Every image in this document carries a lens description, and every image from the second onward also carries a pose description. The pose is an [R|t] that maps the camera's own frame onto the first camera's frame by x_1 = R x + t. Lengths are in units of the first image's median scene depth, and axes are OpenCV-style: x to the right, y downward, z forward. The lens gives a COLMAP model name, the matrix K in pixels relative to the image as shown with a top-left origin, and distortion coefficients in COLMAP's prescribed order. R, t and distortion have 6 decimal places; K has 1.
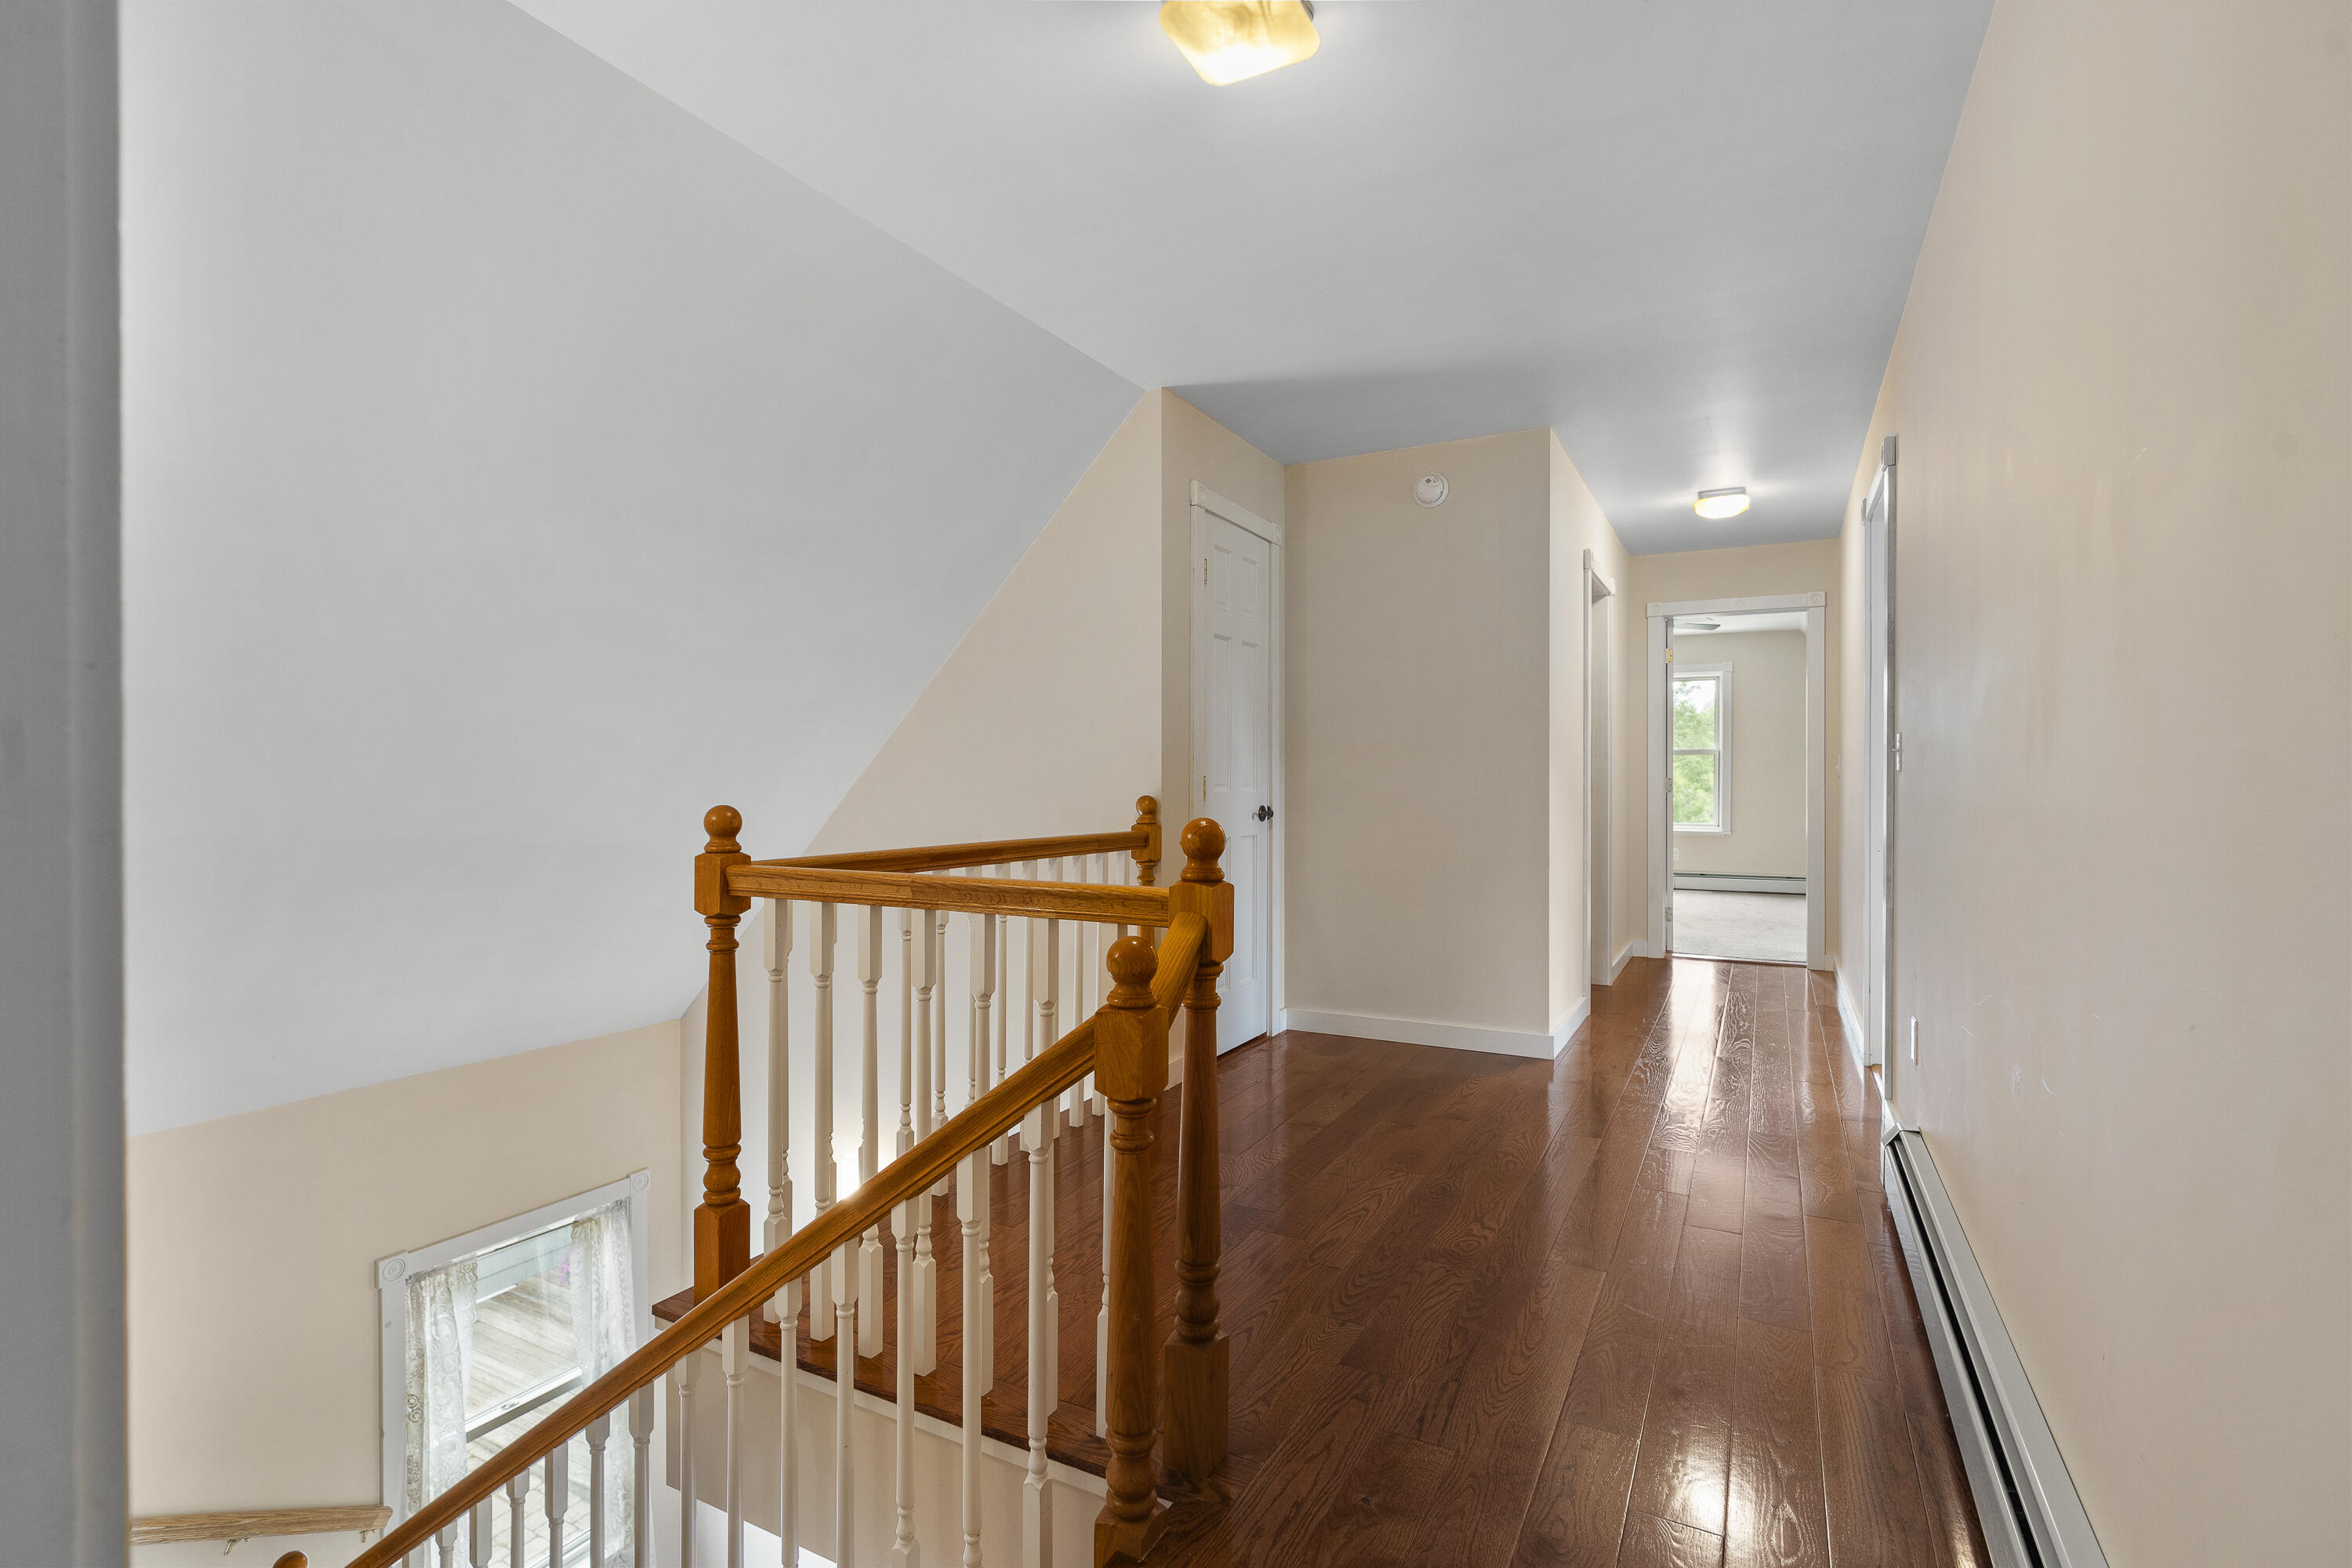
lens RADIAL K [[1115.5, 0, 1176.0], [0, 1115.5, 784.0], [0, 0, 1]] dist [-0.006956, -0.000051]
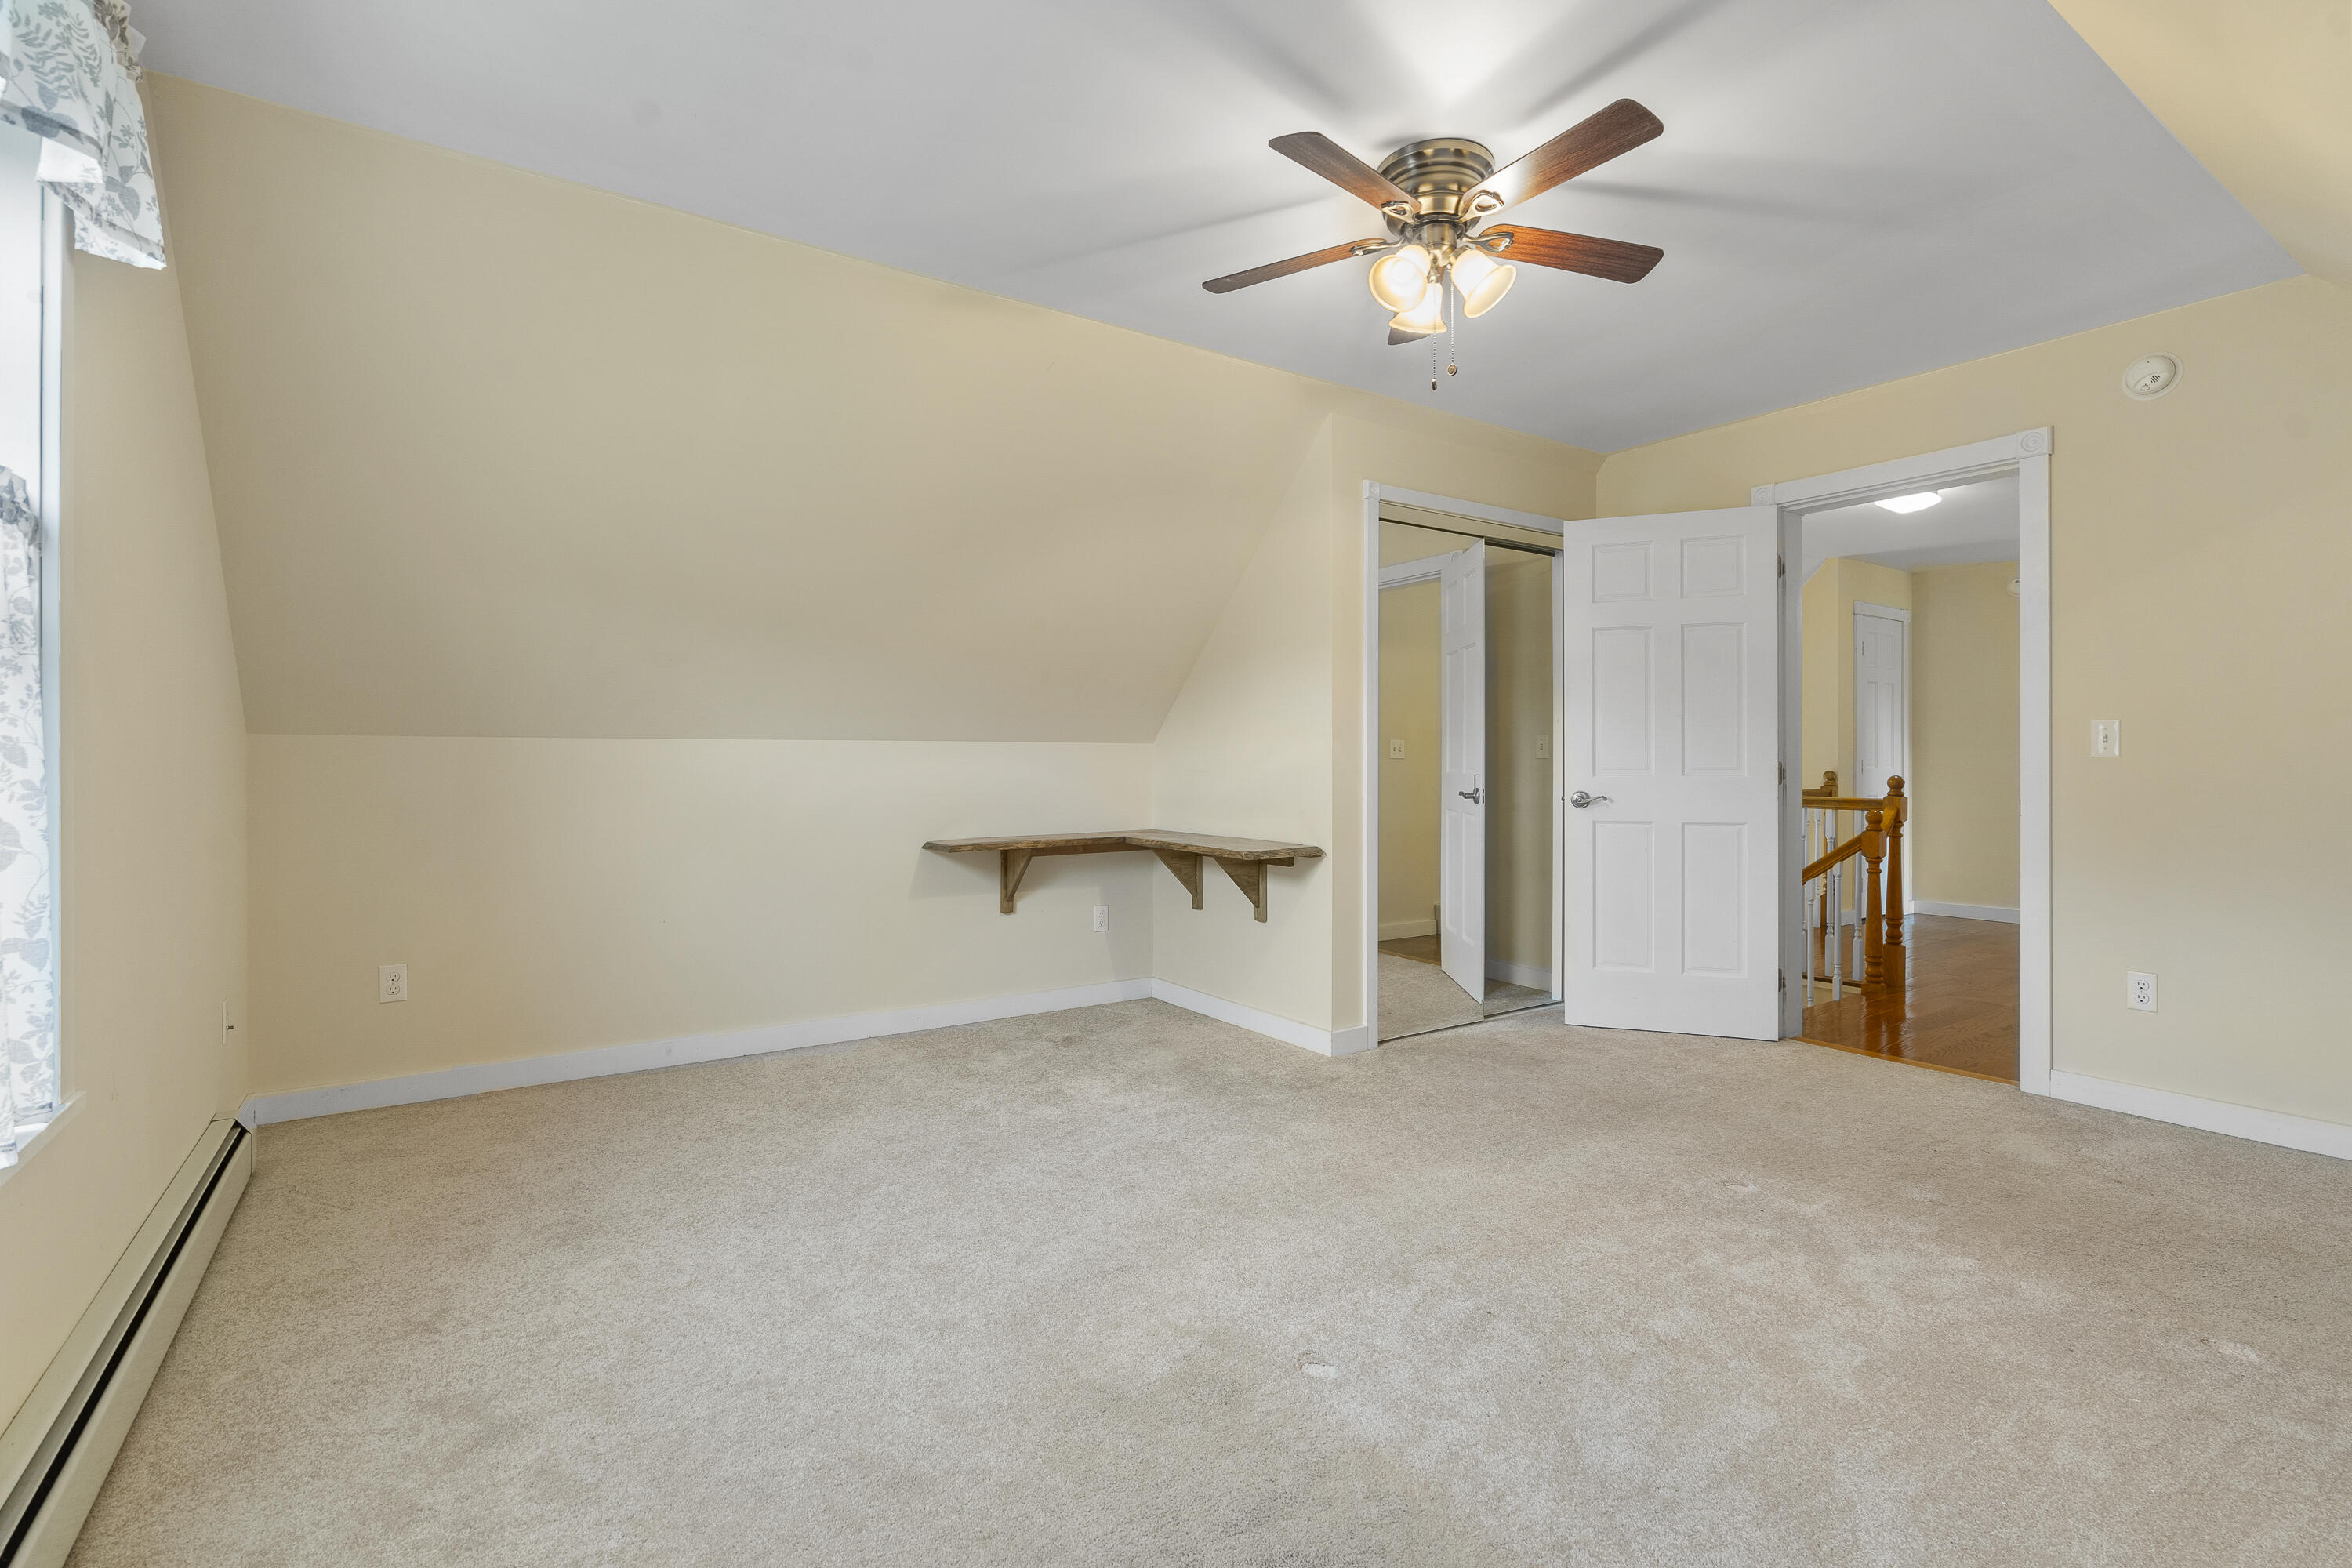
lens RADIAL K [[1072.5, 0, 1174.7], [0, 1072.5, 771.5], [0, 0, 1]] dist [-0.005706, 0.001204]
pose [[0.884736, 0.003411, -0.466080, -0.275020], [-0.001154, 0.999986, 0.005127, 0.006293], [0.466091, -0.003998, 0.884728, -1.928538]]
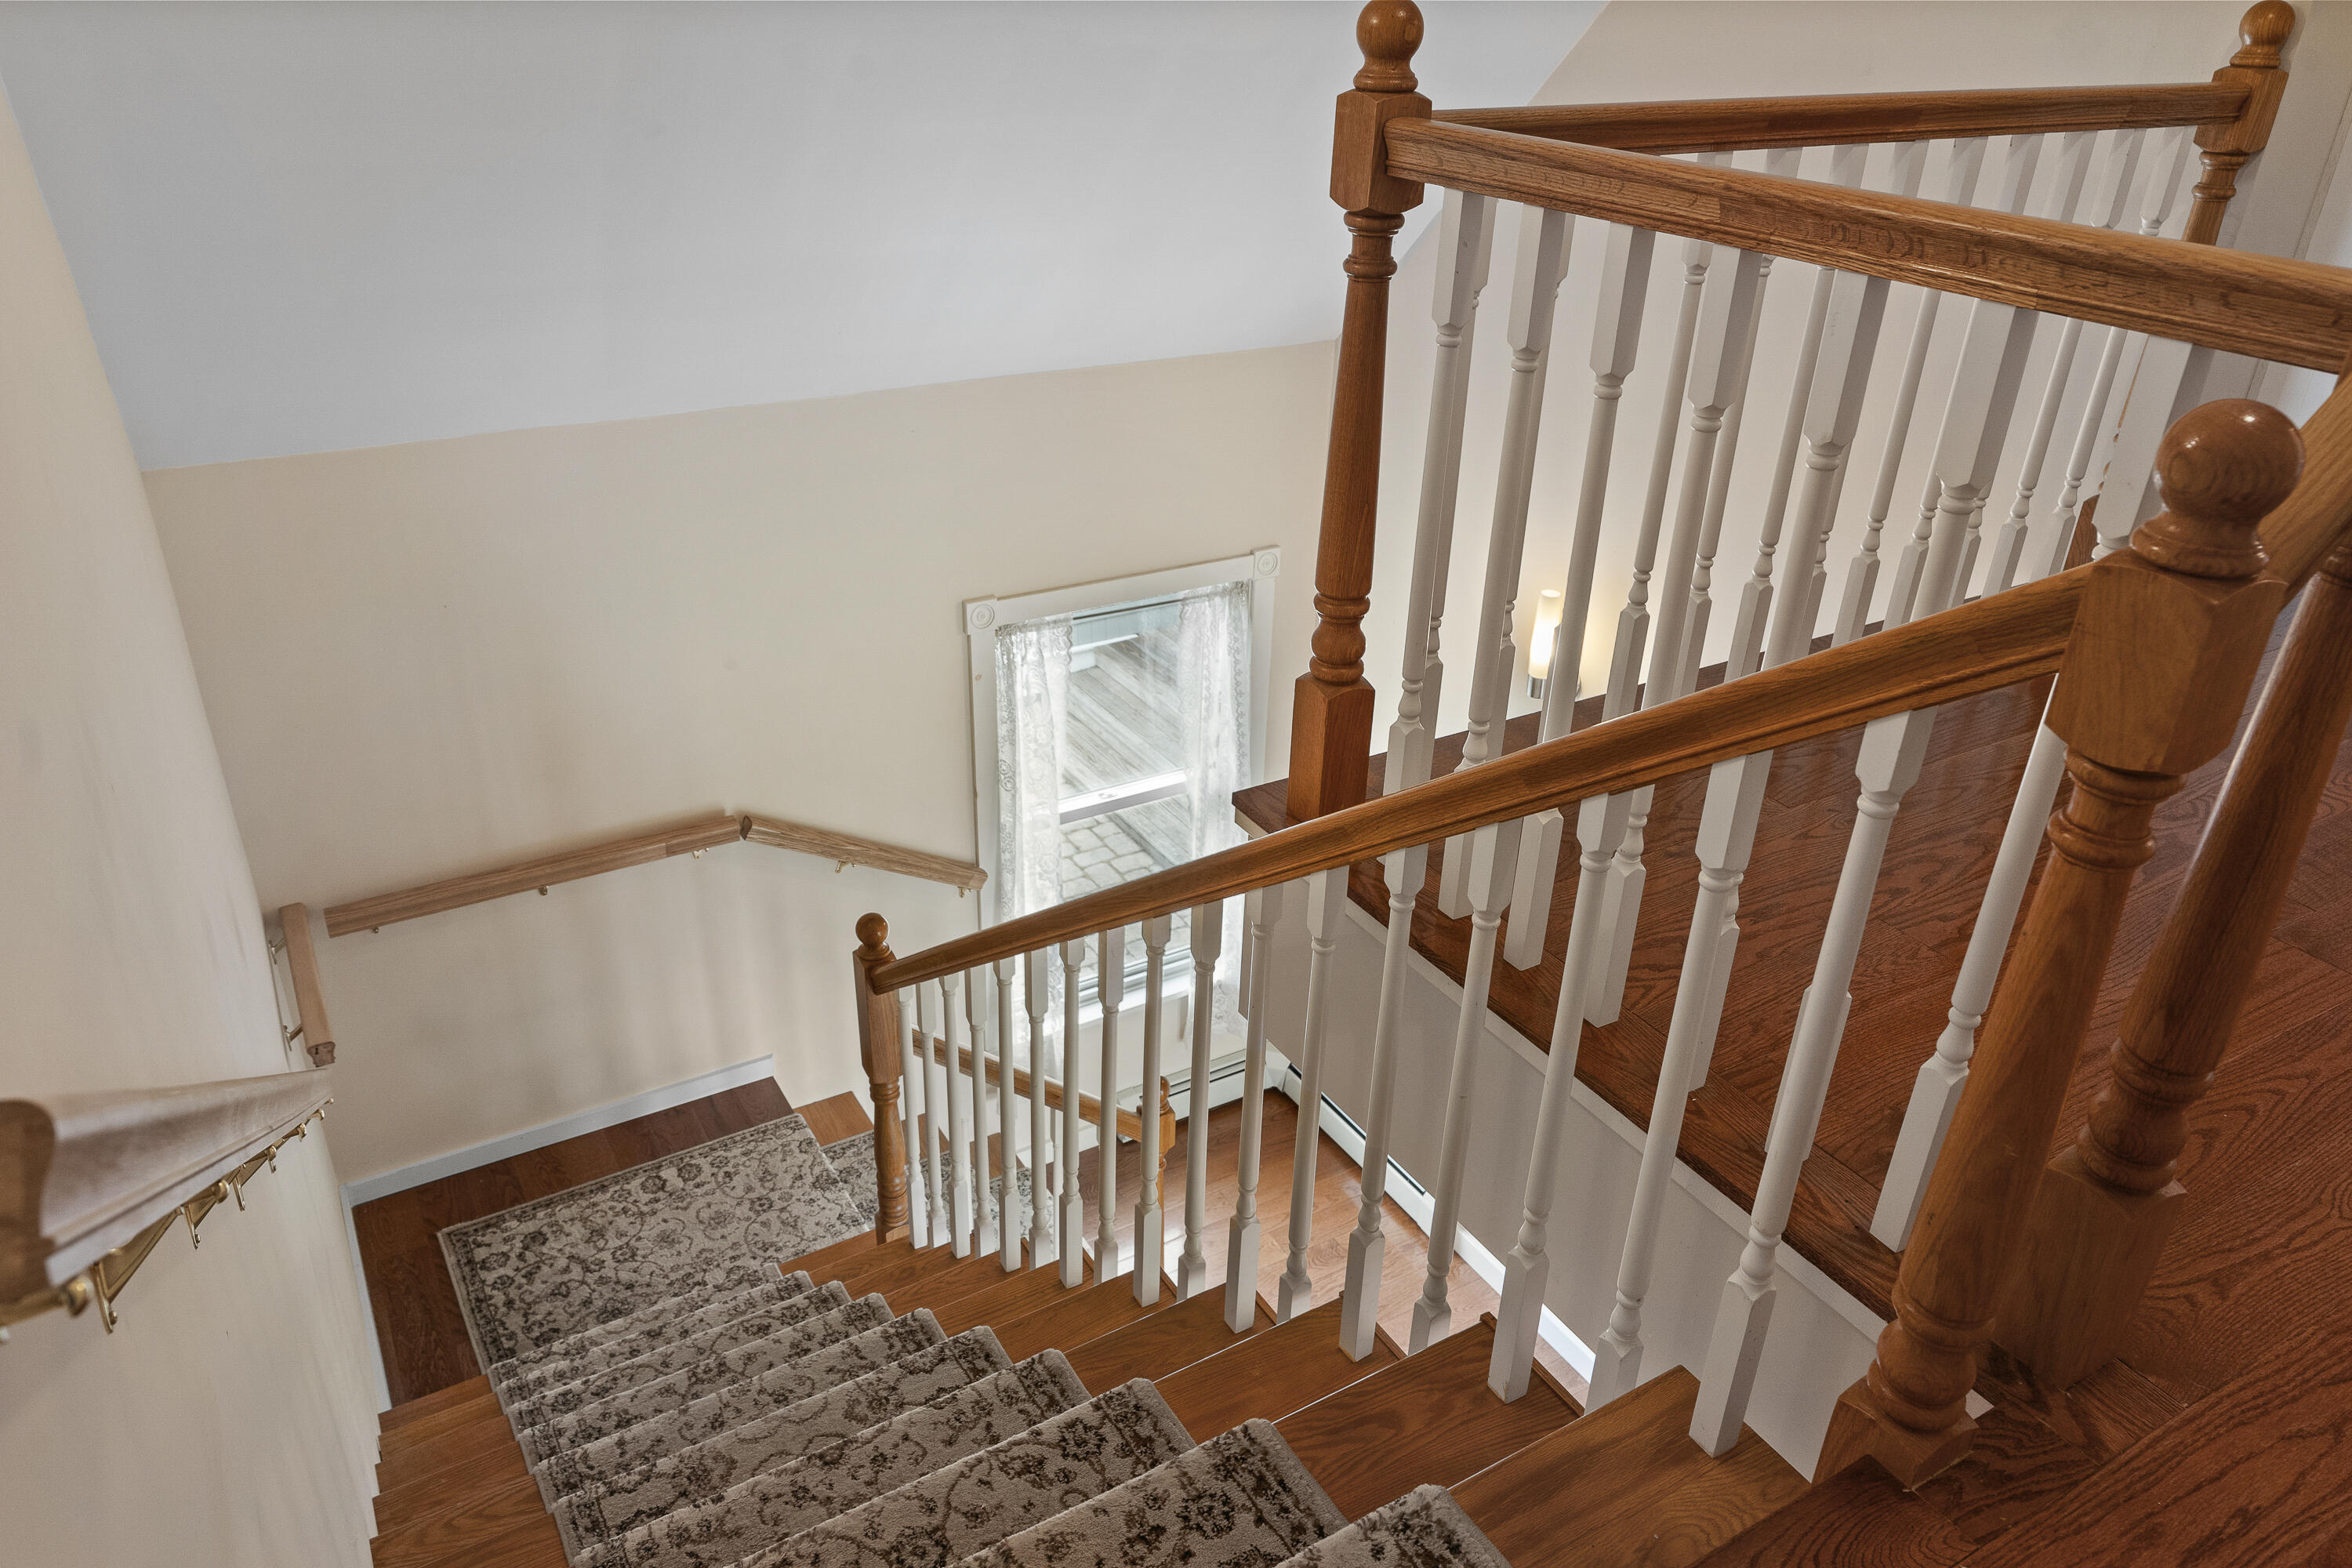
lens RADIAL K [[1620.3, 0, 1176.0], [0, 1620.3, 784.0], [0, 0, 1]] dist [0.005524, 0.004590]
pose [[0.858227, 0.258314, -0.443531, -0.055511], [-0.027409, 0.885960, 0.462951, -0.002960], [0.512537, -0.385160, 0.767435, 0.212217]]
